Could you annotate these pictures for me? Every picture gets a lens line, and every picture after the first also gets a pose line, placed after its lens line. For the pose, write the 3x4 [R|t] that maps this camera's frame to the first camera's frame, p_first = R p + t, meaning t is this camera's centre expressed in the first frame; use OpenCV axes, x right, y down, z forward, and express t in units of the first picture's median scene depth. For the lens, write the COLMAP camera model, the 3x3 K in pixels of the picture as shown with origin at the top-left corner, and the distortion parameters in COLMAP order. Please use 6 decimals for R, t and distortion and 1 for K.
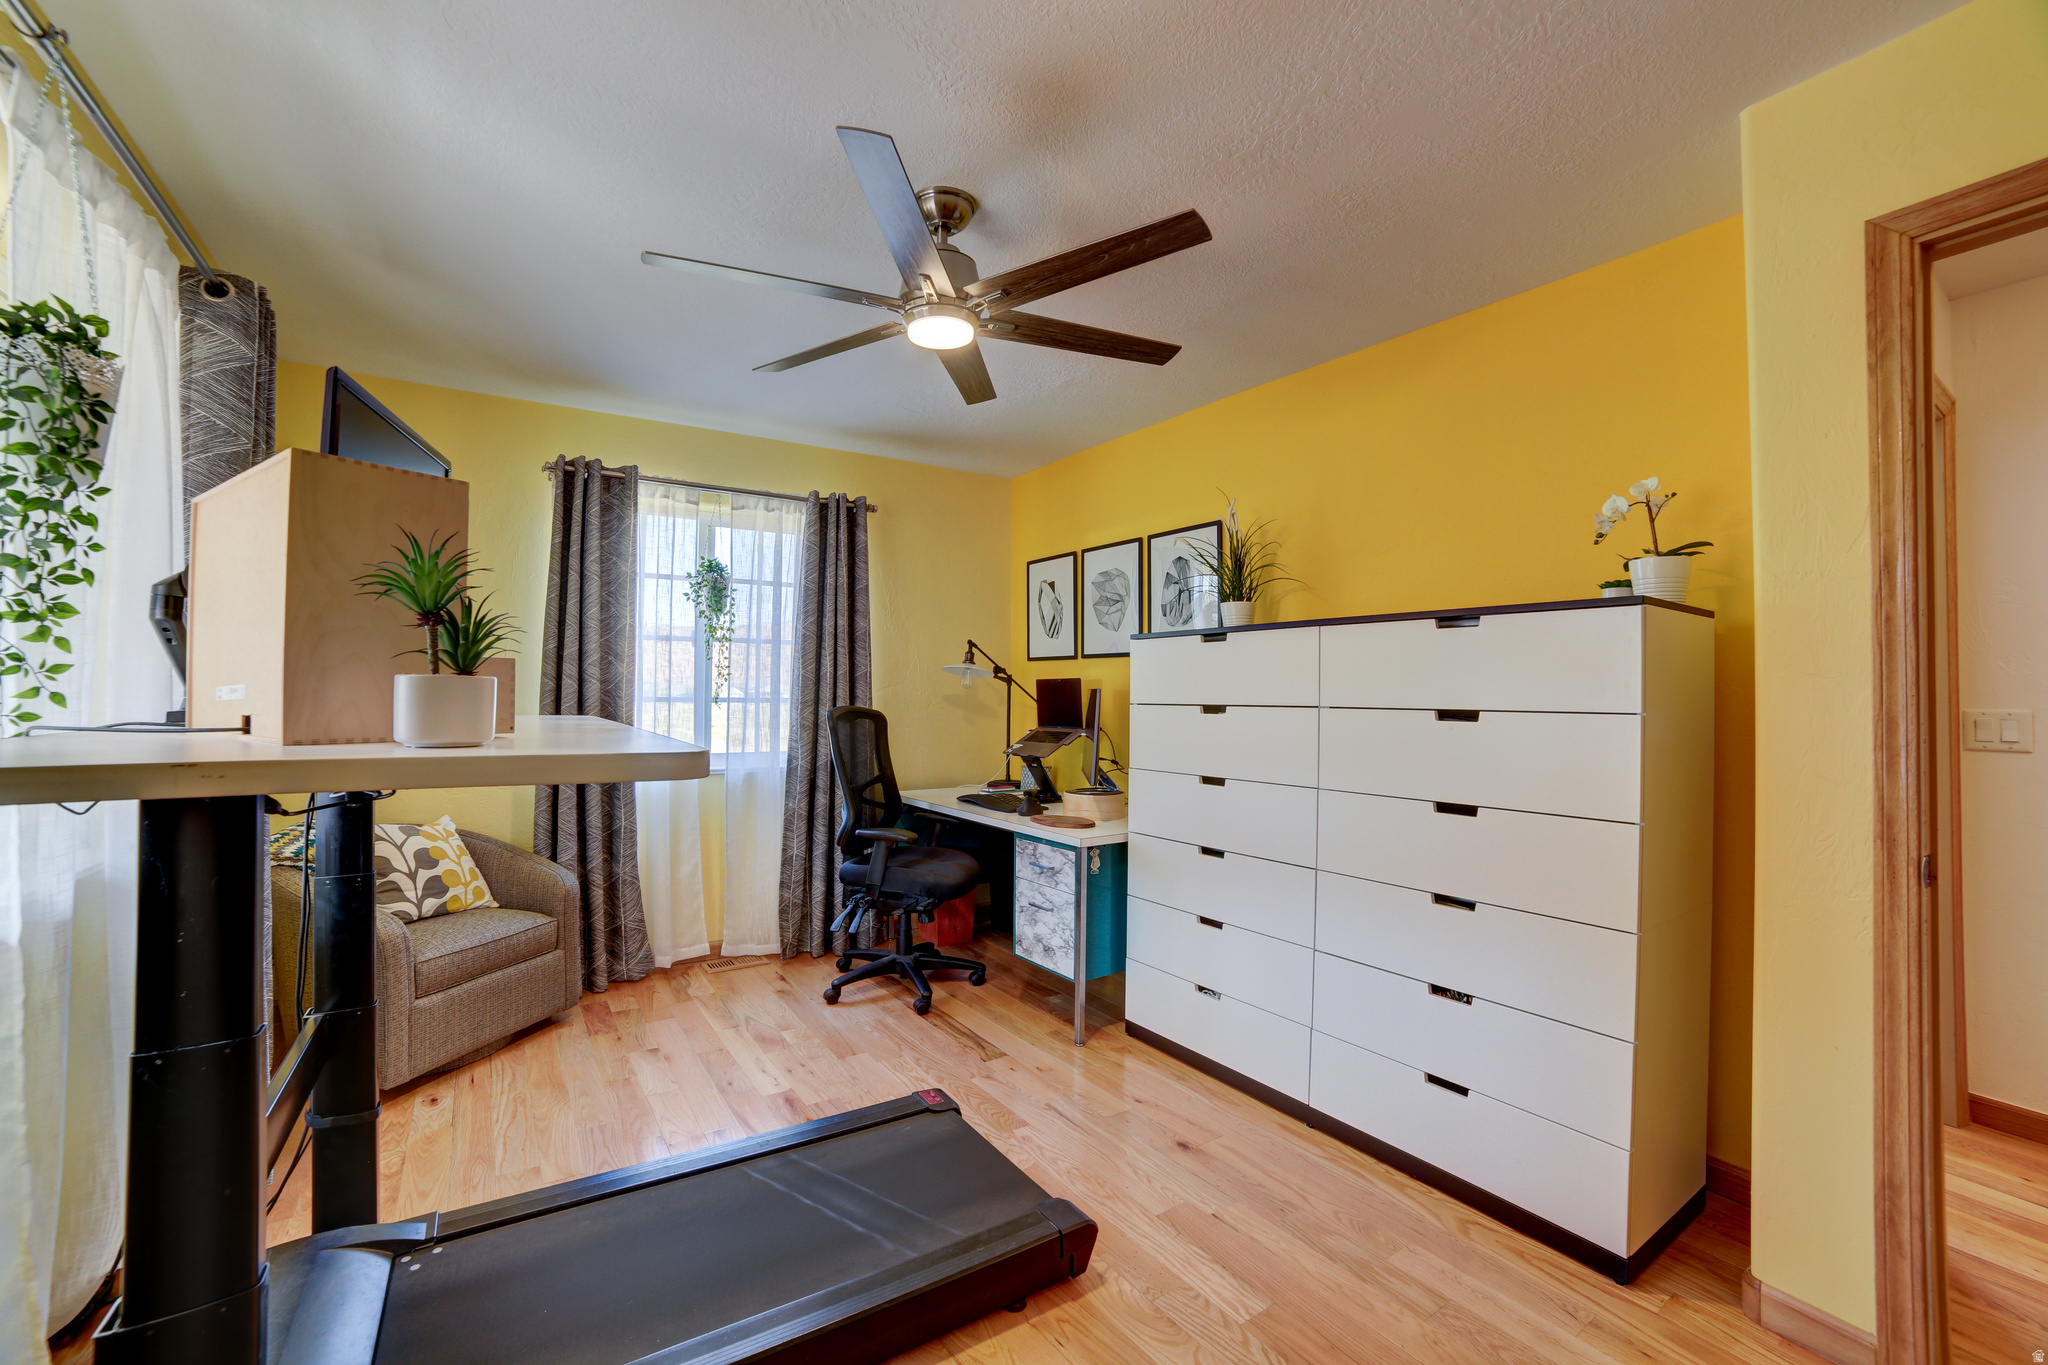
lens RADIAL K [[833.1, 0, 1010.9], [0, 833.1, 679.8], [0, 0, 1]] dist [-0.103136, 0.034694]
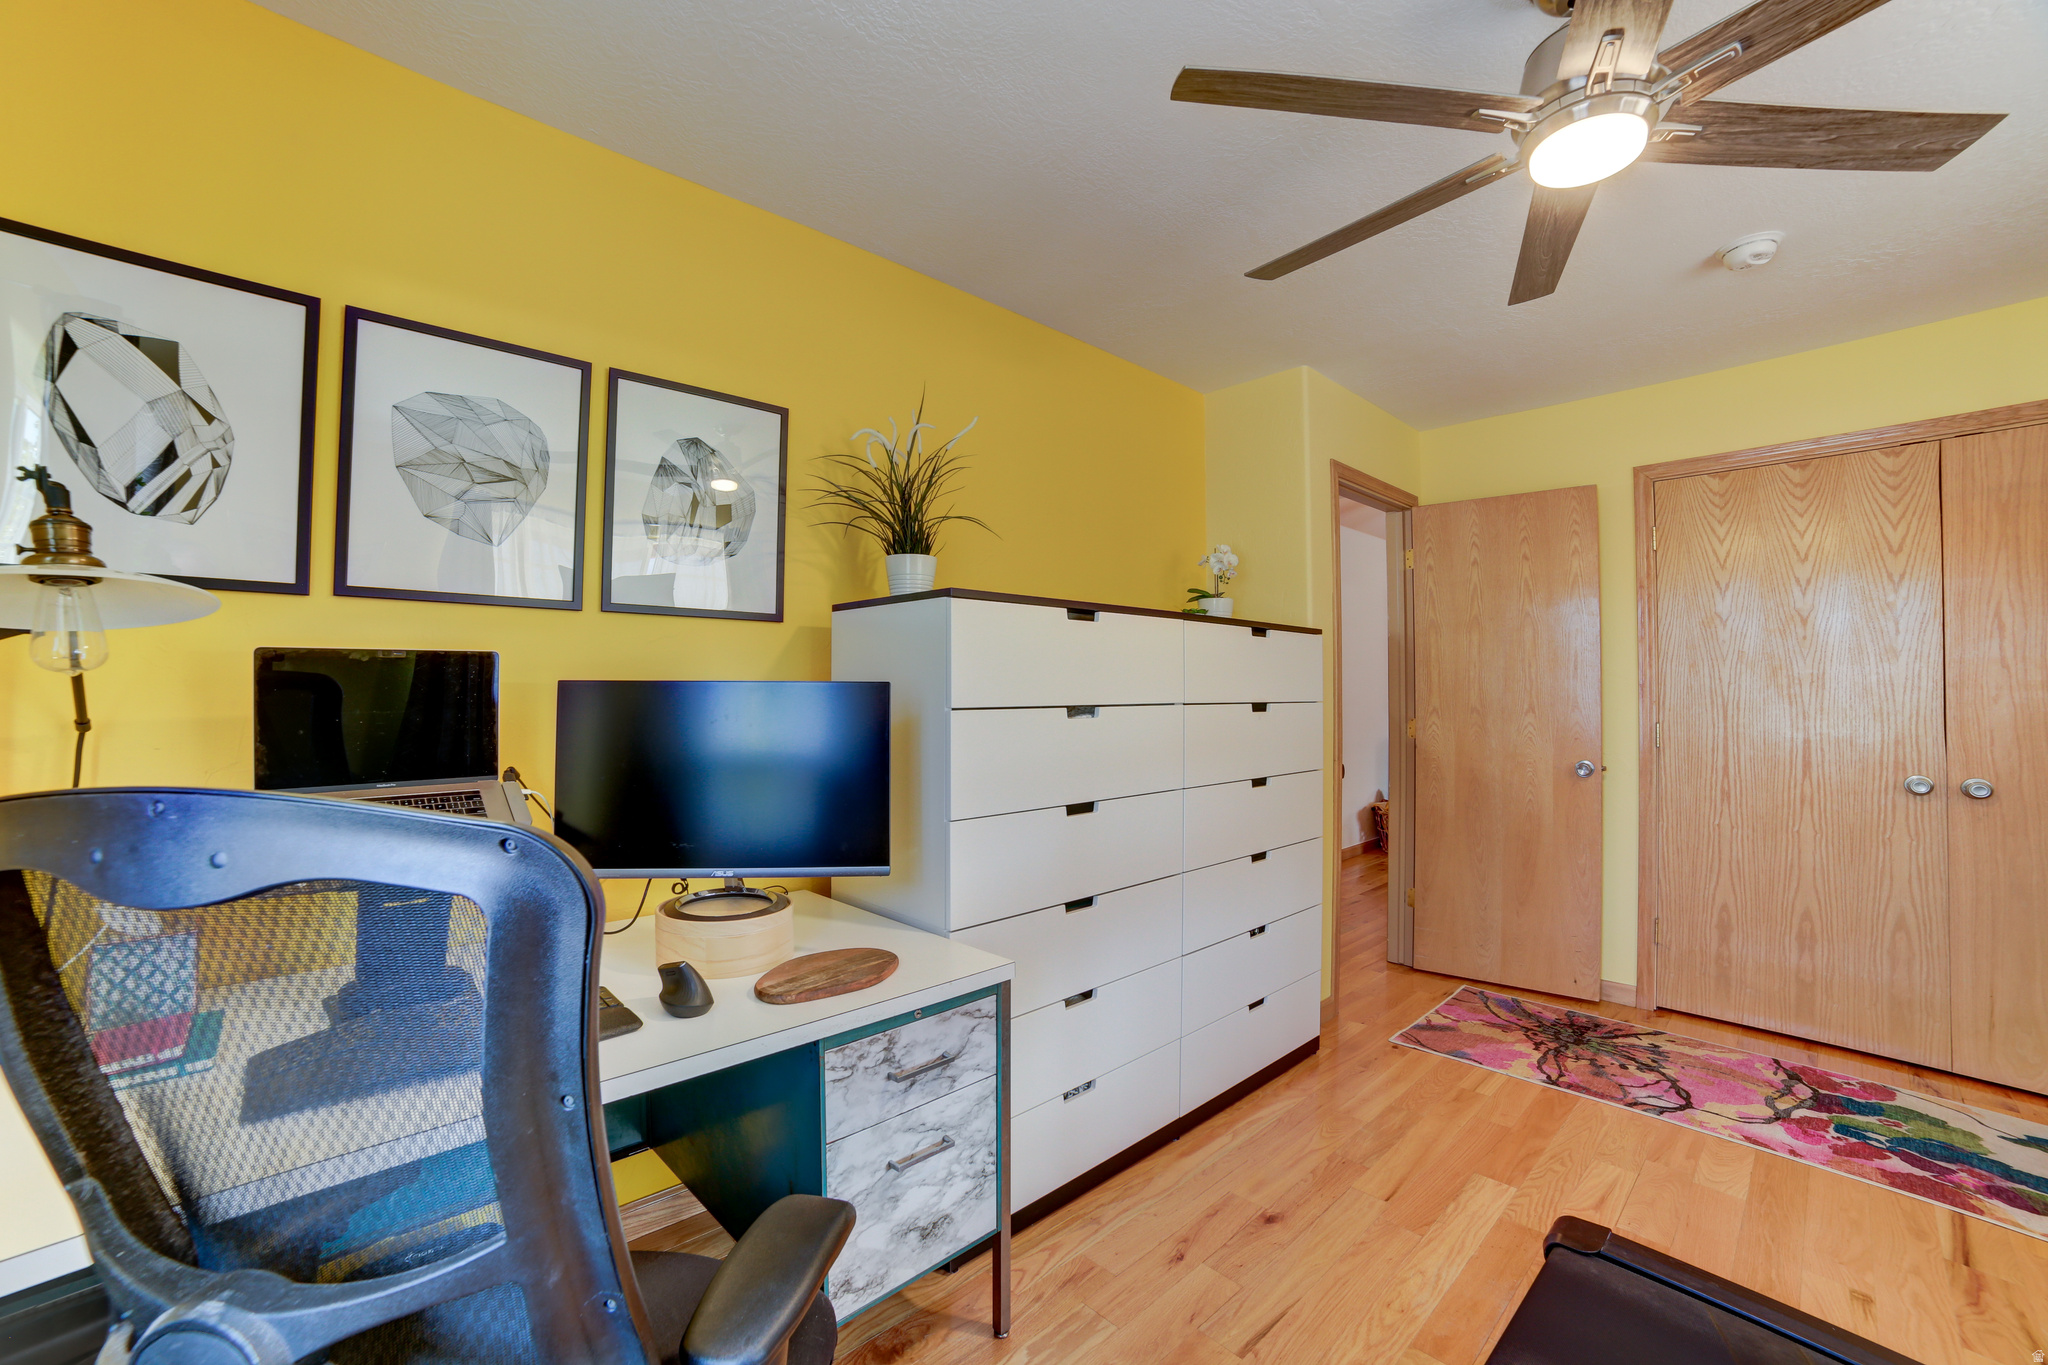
lens RADIAL K [[833.1, 0, 1010.9], [0, 833.1, 679.8], [0, 0, 1]] dist [-0.103136, 0.034694]
pose [[-0.164122, 0.006366, 0.986420, -0.414767], [-0.017298, 0.999807, -0.009331, 0.013325], [-0.986288, -0.018595, -0.163980, 1.024168]]
